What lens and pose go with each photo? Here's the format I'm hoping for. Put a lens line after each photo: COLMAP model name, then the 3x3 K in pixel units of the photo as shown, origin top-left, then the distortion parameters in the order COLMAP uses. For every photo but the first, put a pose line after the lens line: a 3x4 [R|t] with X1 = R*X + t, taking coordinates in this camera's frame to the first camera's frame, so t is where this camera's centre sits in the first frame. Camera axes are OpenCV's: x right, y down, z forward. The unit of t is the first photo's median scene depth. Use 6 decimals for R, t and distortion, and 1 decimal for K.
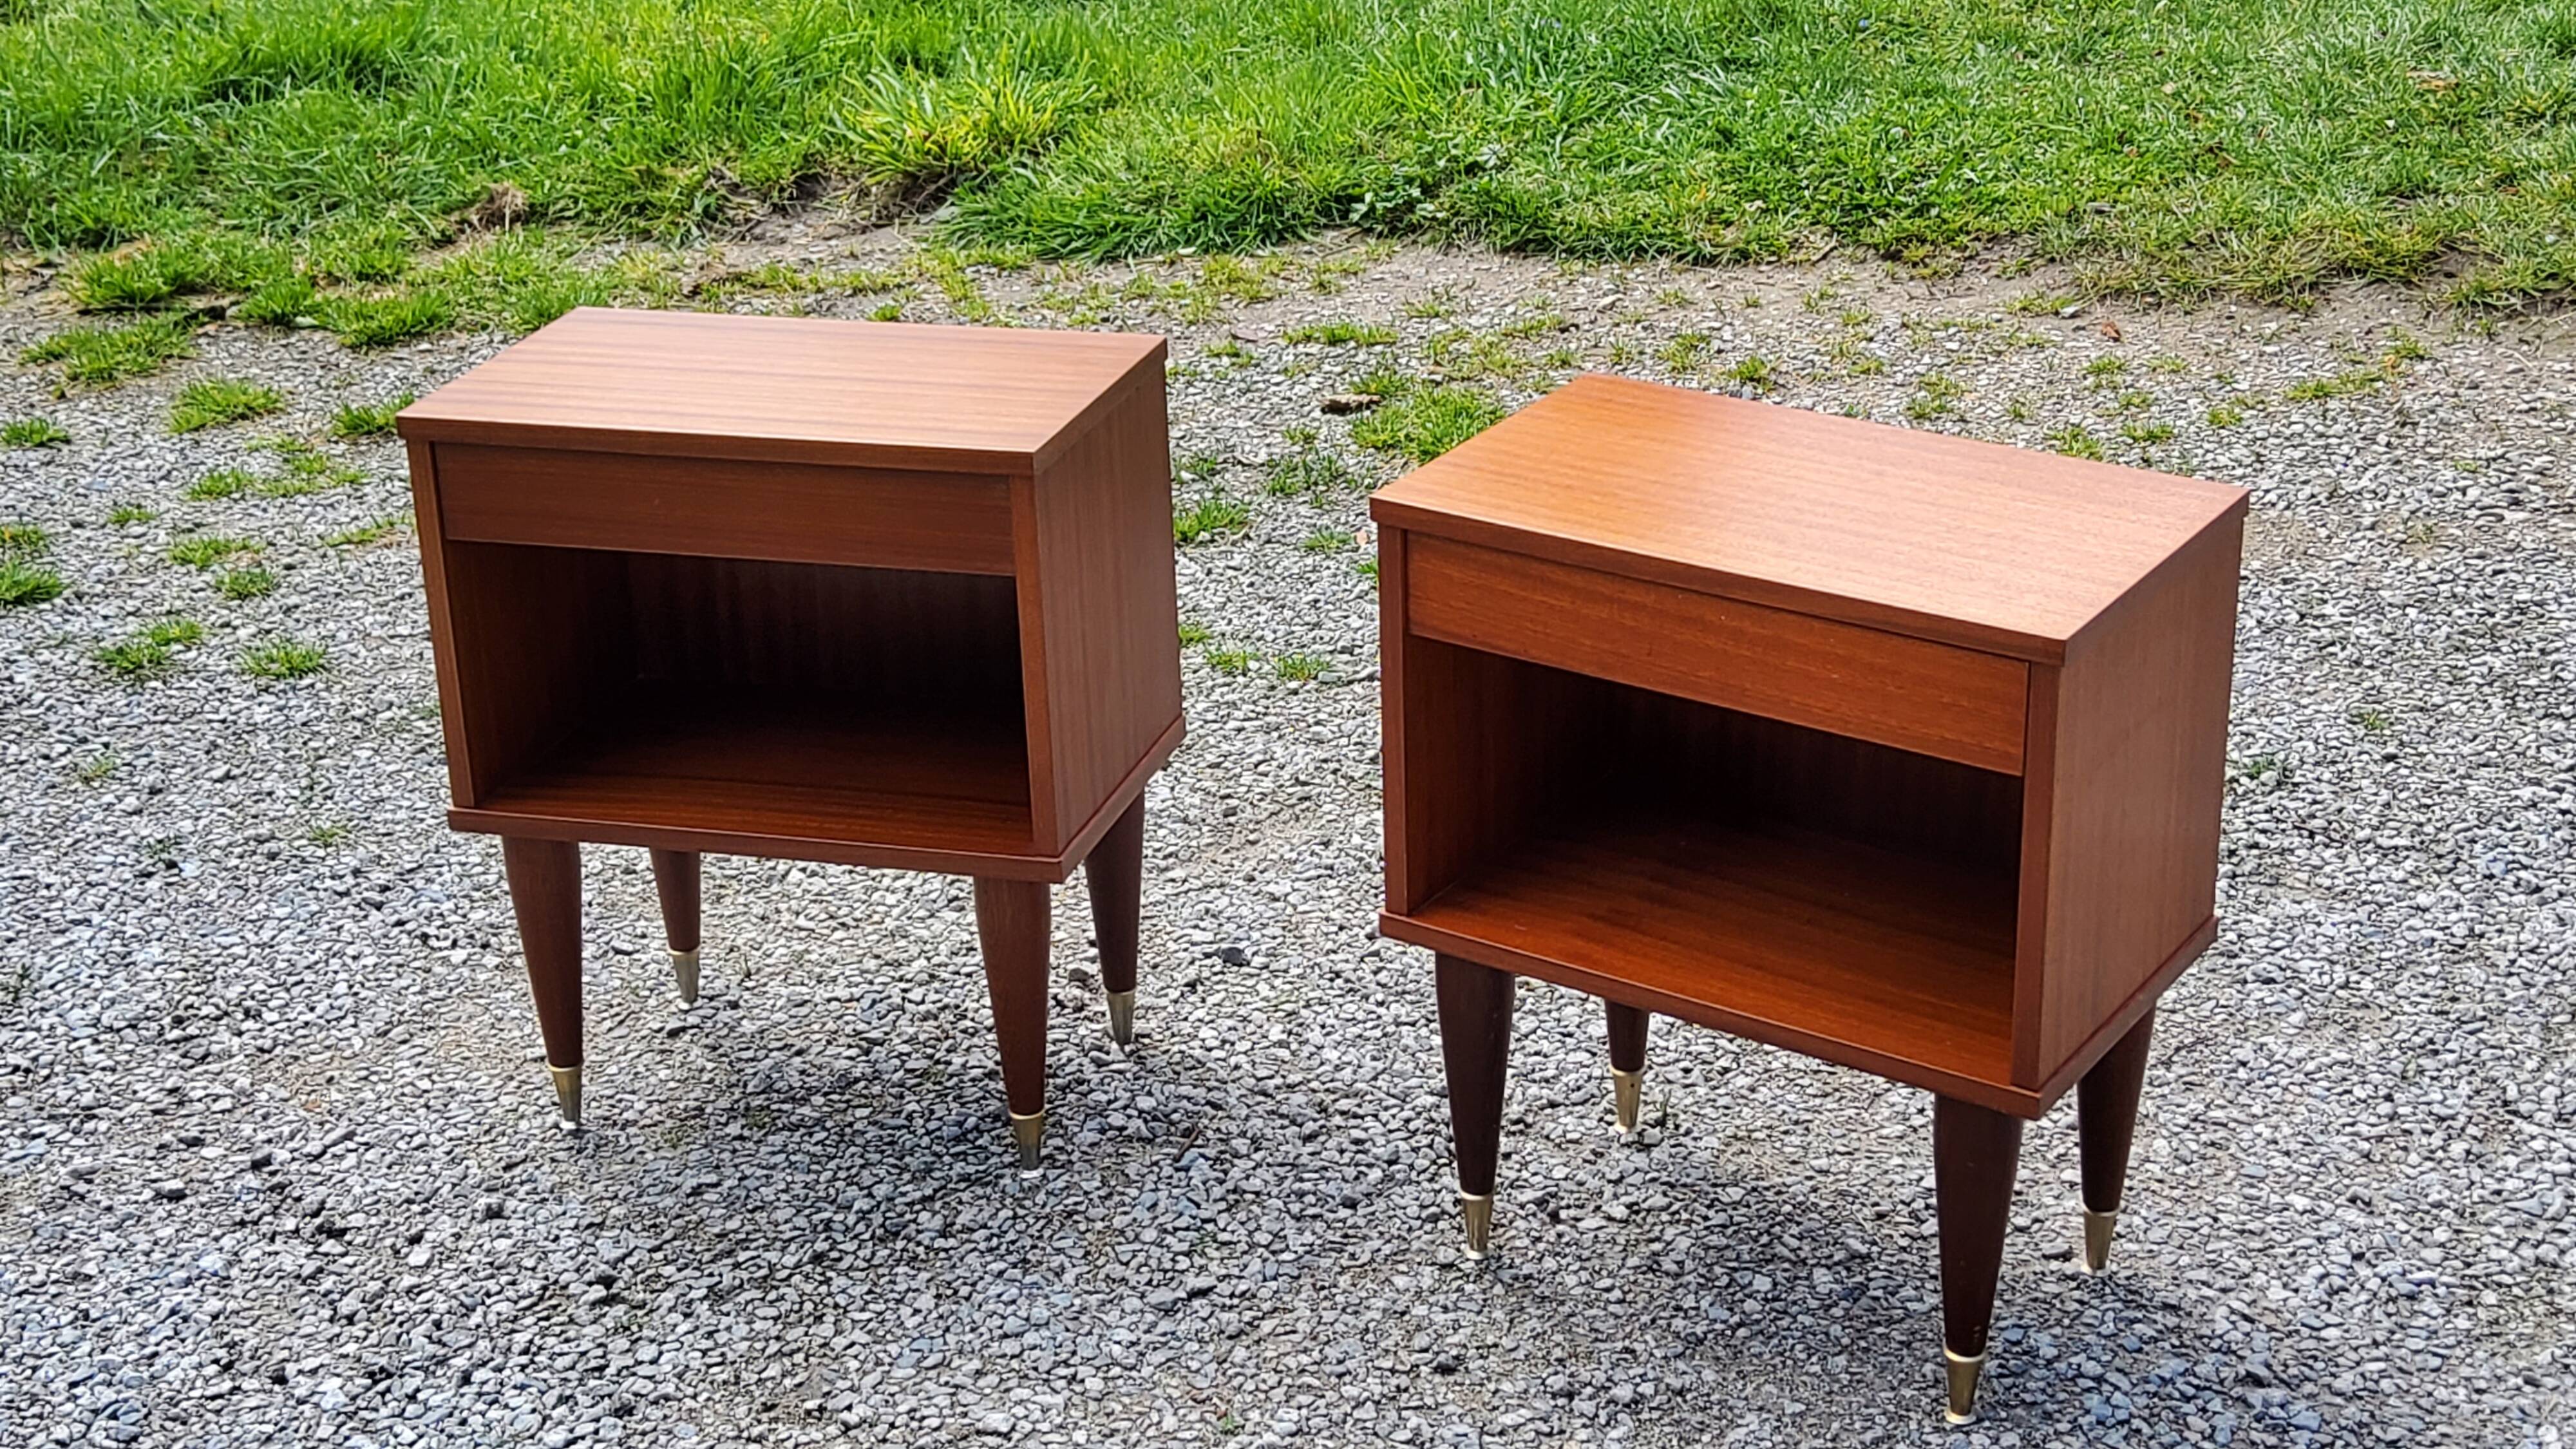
lens RADIAL K [[3806.7, 0, 1280.4], [0, 3806.7, 711.1], [0, 0, 1]] dist [0.106547, 0.000000]
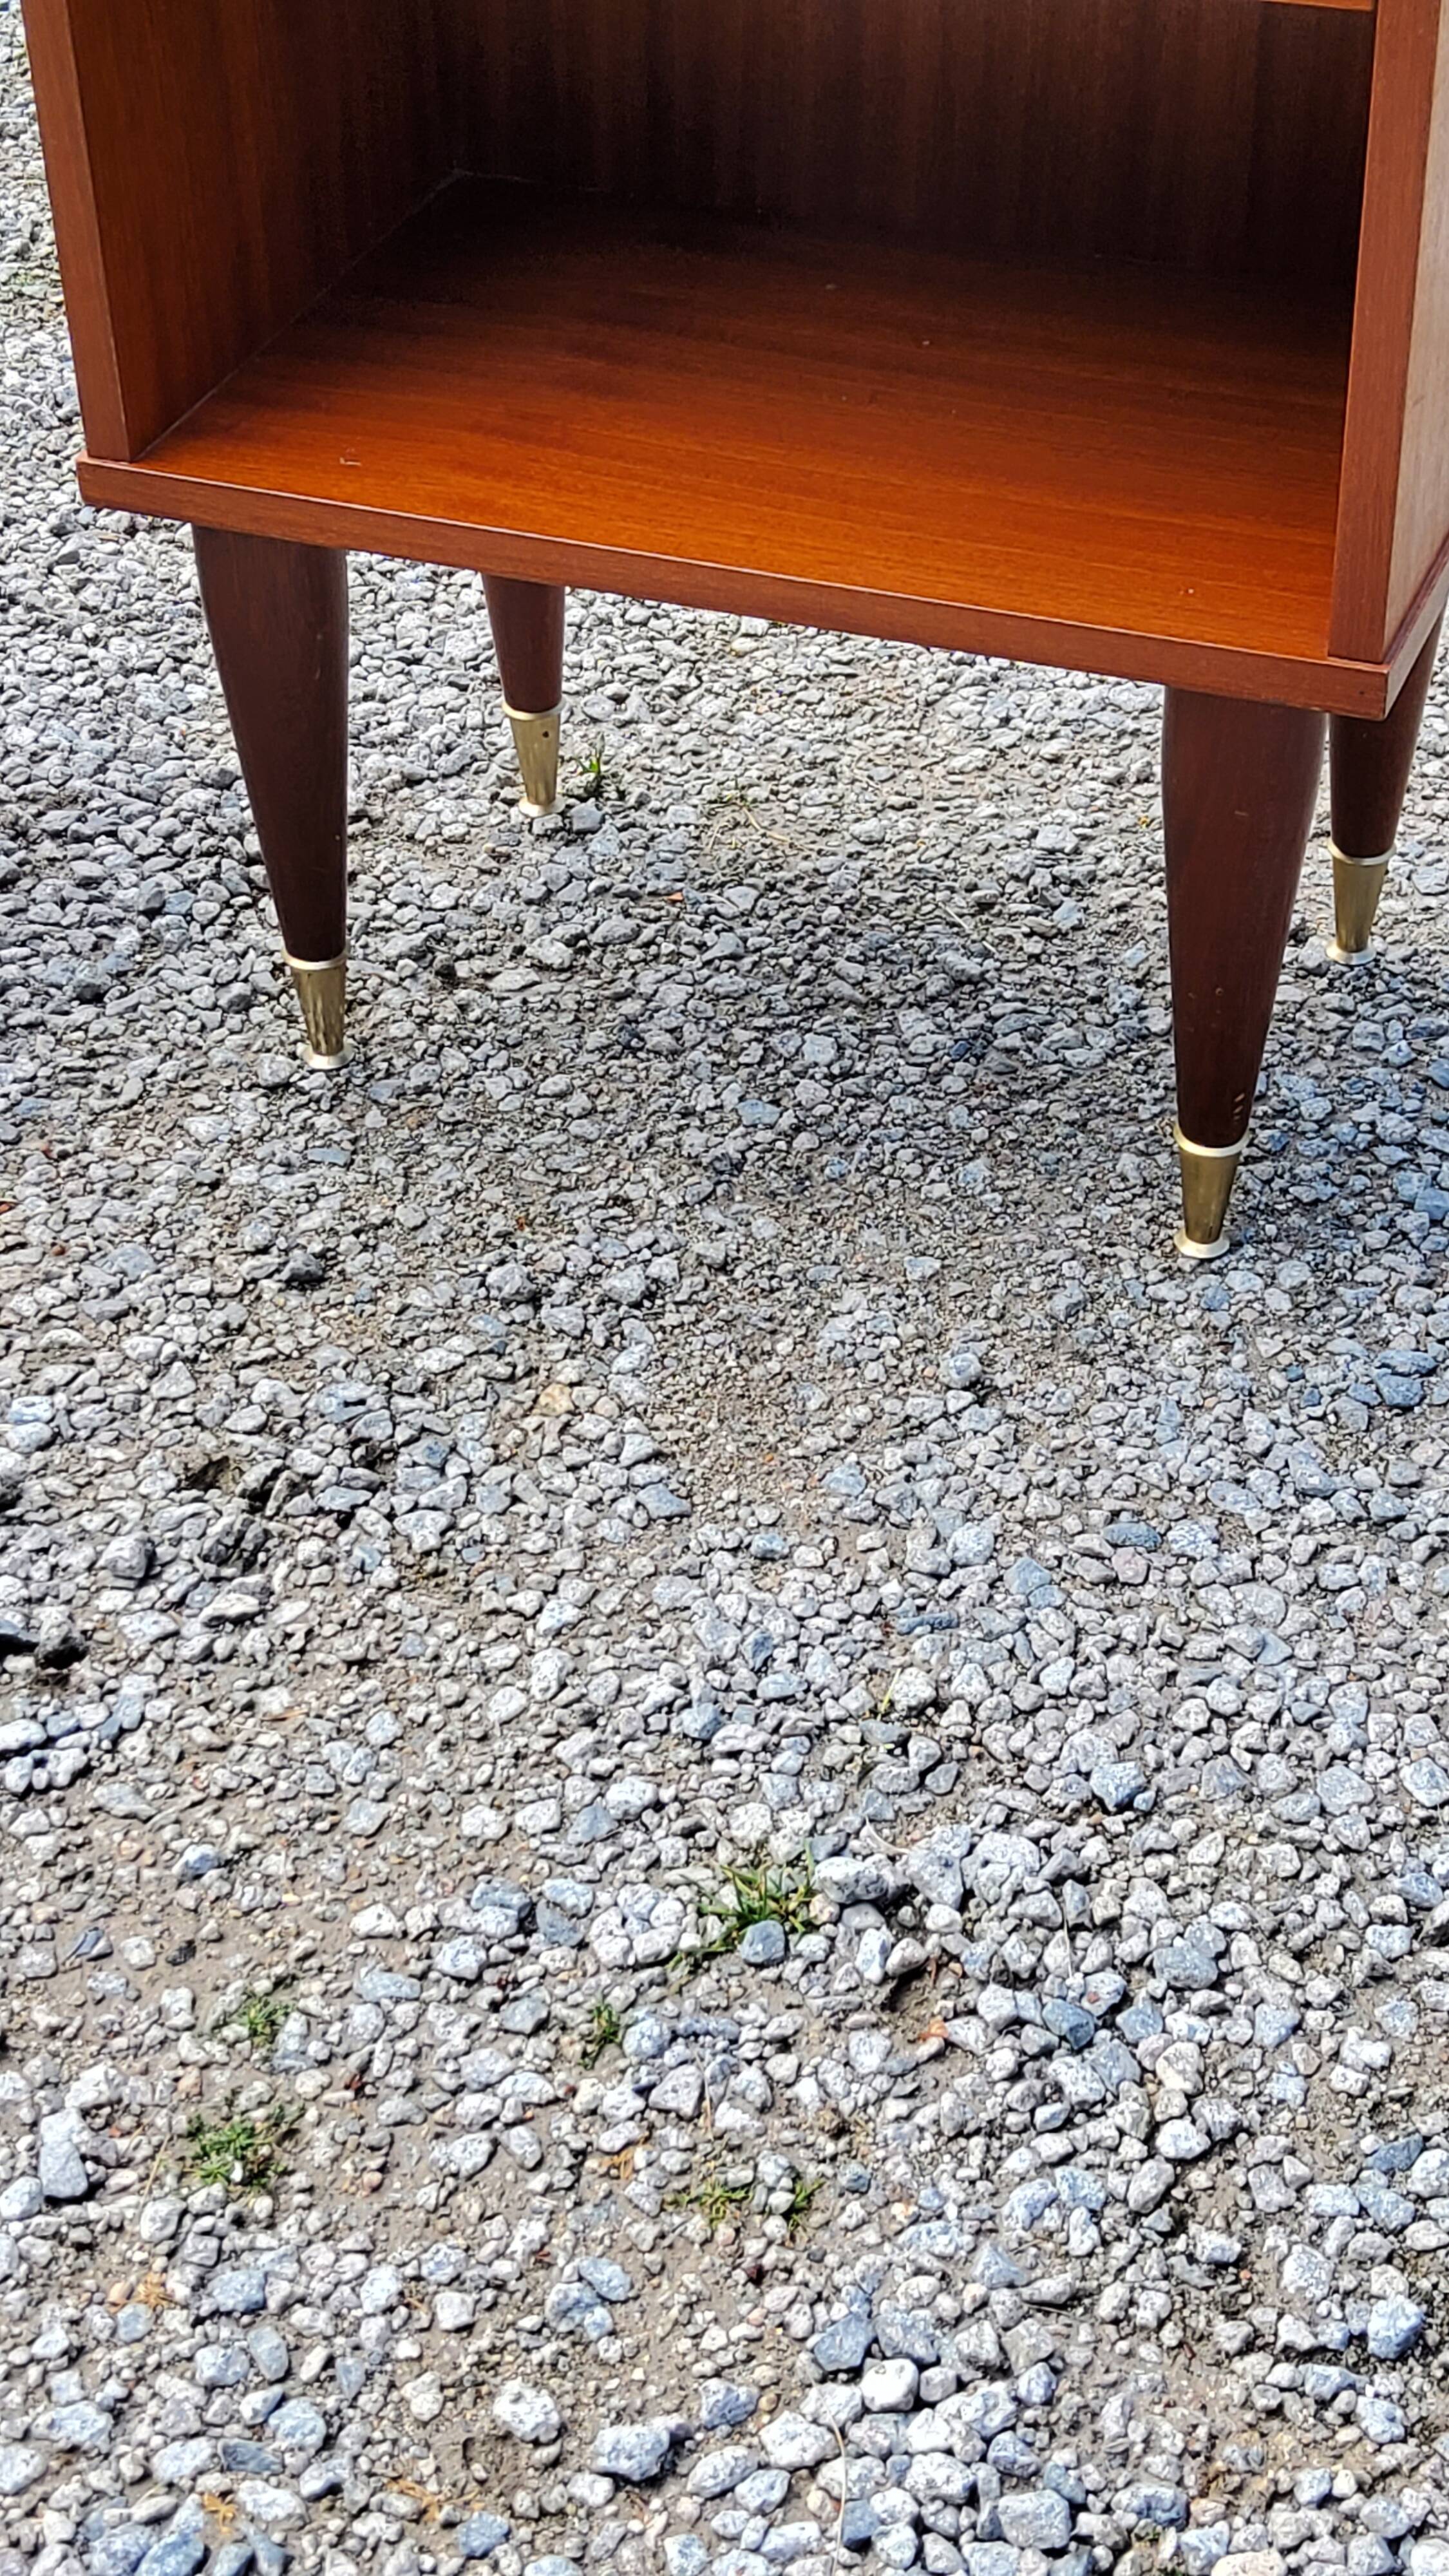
lens RADIAL K [[3806.7, 0, 757.8], [0, 3806.7, 1271.1], [0, 0, 1]] dist [0.106547, 0.000000]
pose [[0.973977, -0.137061, 0.180509, 0.006268], [0.089433, 0.964217, 0.249575, 0.033266], [-0.208256, -0.226937, 0.951383, 0.406401]]
